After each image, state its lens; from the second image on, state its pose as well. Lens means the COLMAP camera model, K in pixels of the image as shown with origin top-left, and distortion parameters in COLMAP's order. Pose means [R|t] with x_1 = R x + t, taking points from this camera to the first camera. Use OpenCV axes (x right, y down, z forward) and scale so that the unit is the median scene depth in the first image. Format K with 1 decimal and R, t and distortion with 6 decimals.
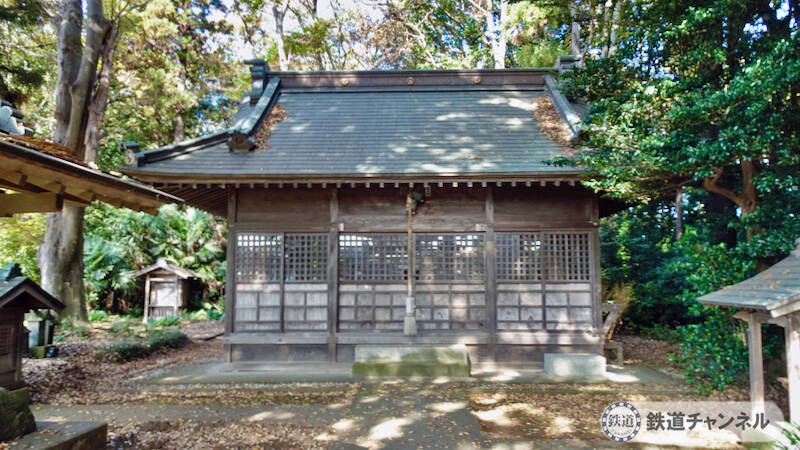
lens RADIAL K [[574.8, 0, 403.8], [0, 574.8, 222.1], [0, 0, 1]] dist [0.002675, 0.000837]
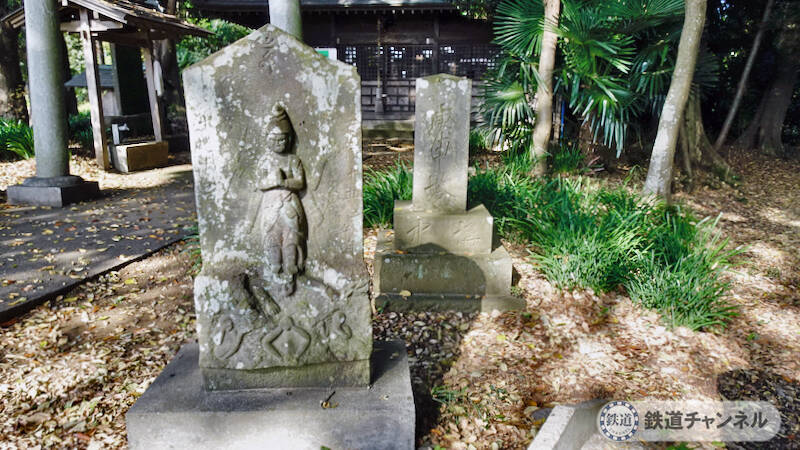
lens RADIAL K [[574.8, 0, 403.8], [0, 574.8, 222.1], [0, 0, 1]] dist [0.002675, 0.000837]
pose [[0.990894, 0.038938, -0.128894, 0.276706], [0.003444, 0.949630, 0.313355, -0.012212], [0.134603, -0.310946, 0.940848, -0.538579]]
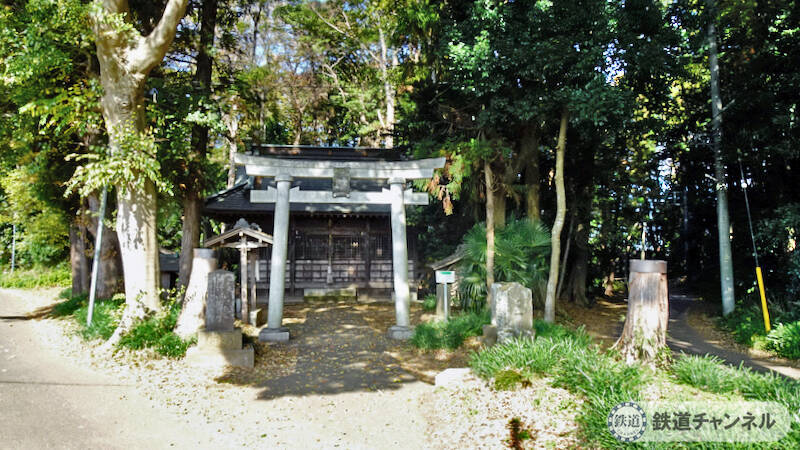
lens RADIAL K [[574.8, 0, 403.8], [0, 574.8, 222.1], [0, 0, 1]] dist [0.002675, 0.000837]
pose [[0.987362, 0.012974, 0.157950, -0.055362], [-0.019669, 0.998970, 0.040902, -0.124061], [-0.157257, -0.043492, 0.986600, -1.124273]]
